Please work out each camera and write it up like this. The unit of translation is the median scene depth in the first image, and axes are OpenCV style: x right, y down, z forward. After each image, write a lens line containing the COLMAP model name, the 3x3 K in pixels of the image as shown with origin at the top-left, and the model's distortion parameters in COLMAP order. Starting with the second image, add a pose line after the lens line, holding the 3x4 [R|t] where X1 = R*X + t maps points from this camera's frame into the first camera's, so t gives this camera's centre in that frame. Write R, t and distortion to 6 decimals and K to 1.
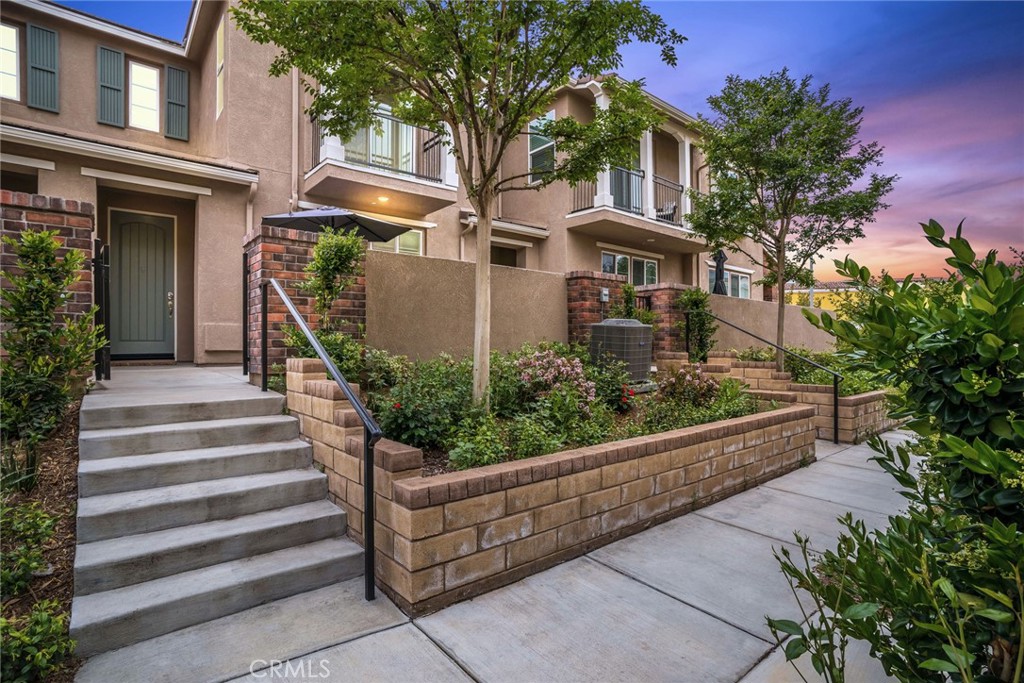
lens RADIAL K [[525.5, 0, 512.0], [0, 525.5, 341.5], [0, 0, 1]] dist [-0.075690, 0.043348]
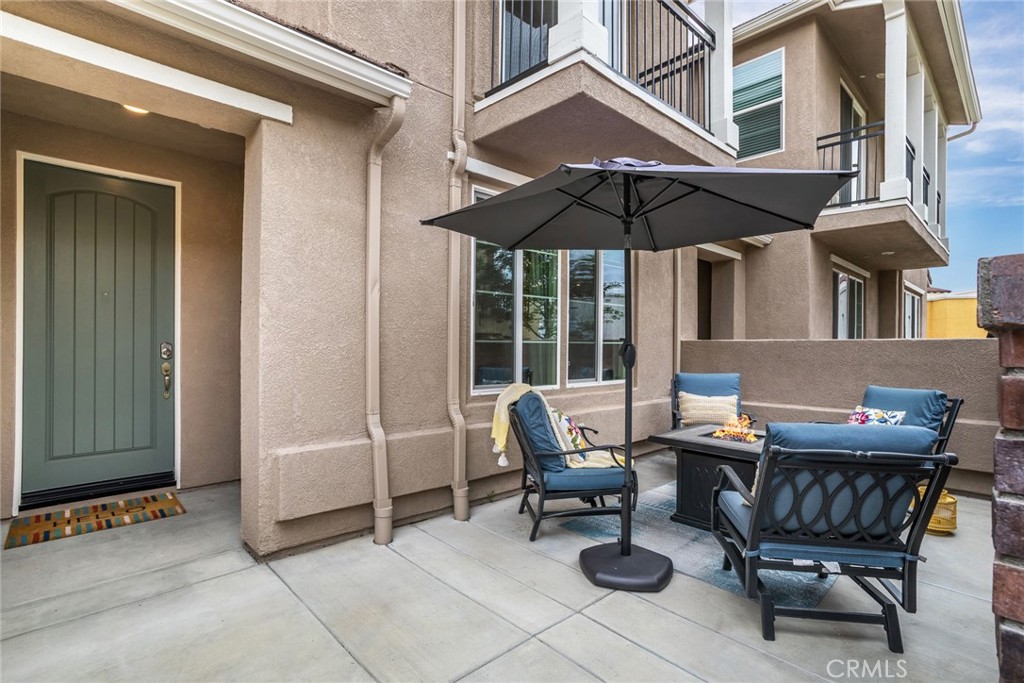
lens RADIAL K [[515.0, 0, 512.0], [0, 515.0, 341.5], [0, 0, 1]] dist [-0.056884, 0.040356]
pose [[0.998099, 0.010967, 0.060643, -0.392183], [-0.011143, 0.999935, 0.002575, -0.106924], [-0.060611, -0.003246, 0.998156, 0.535116]]
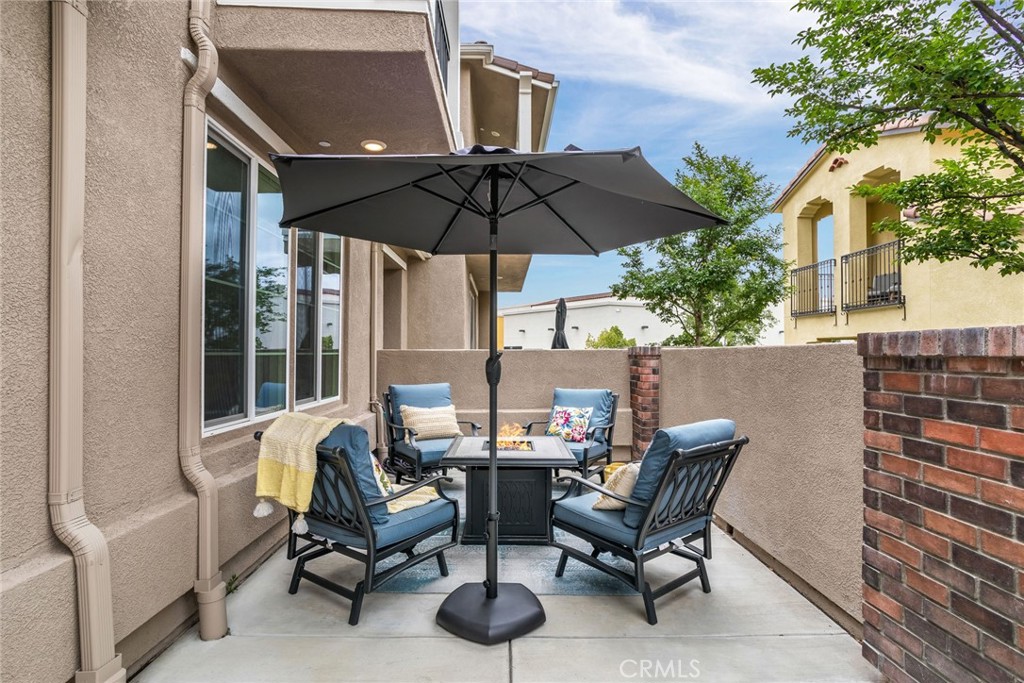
lens RADIAL K [[515.0, 0, 512.0], [0, 515.0, 341.5], [0, 0, 1]] dist [-0.056884, 0.040356]
pose [[0.603231, 0.022480, 0.797249, -0.527722], [-0.011930, 0.999745, -0.019163, -0.109315], [-0.797477, 0.002049, 0.603346, 0.677163]]
